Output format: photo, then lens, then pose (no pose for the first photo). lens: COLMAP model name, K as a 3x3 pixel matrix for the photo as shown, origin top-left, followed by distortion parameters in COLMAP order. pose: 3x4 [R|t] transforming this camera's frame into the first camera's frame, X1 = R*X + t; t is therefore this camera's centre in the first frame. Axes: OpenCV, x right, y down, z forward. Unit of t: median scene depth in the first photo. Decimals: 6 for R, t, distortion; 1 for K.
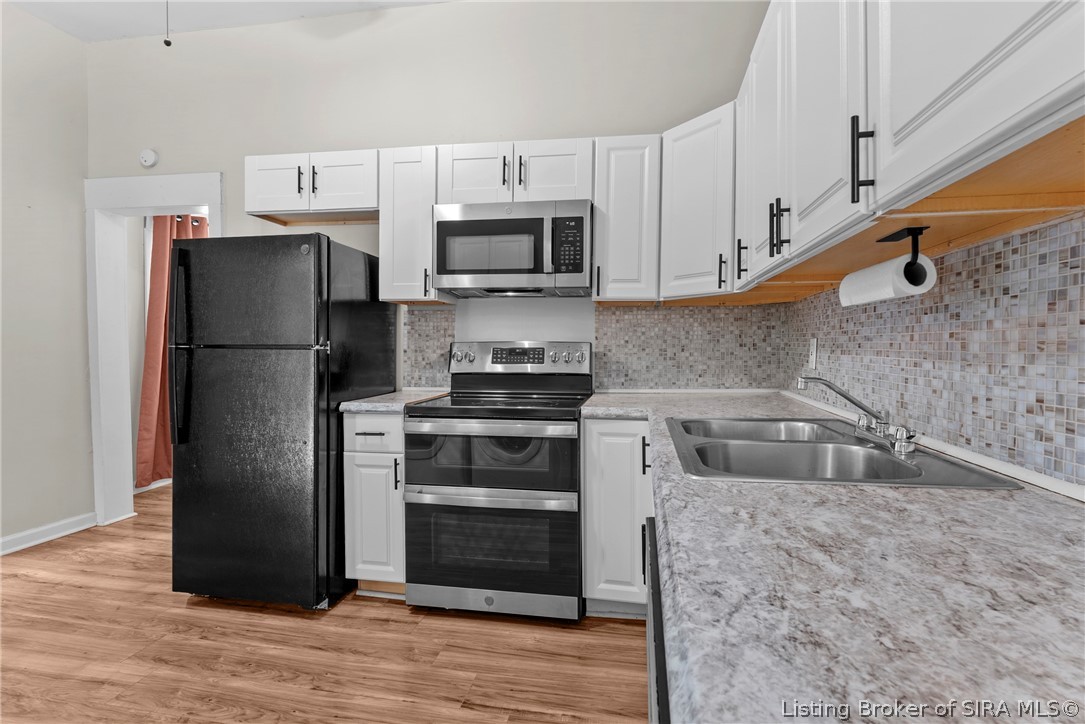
lens RADIAL K [[527.7, 0, 540.3], [0, 527.7, 354.7], [0, 0, 1]] dist [-0.006959, 0.001150]
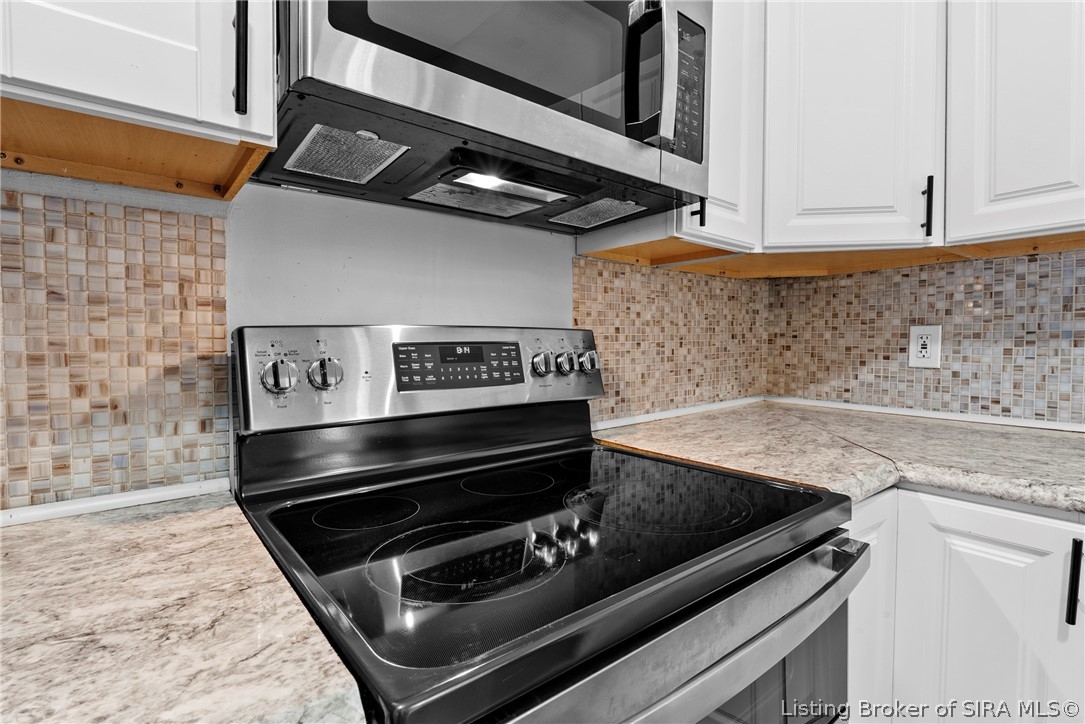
lens RADIAL K [[527.7, 0, 538.4], [0, 527.7, 359.0], [0, 0, 1]] dist [-0.006959, 0.001150]
pose [[0.657554, -0.030002, 0.752809, -0.329789], [0.019046, 0.999549, 0.023200, -0.010416], [-0.753166, -0.000917, 0.657829, 0.819240]]
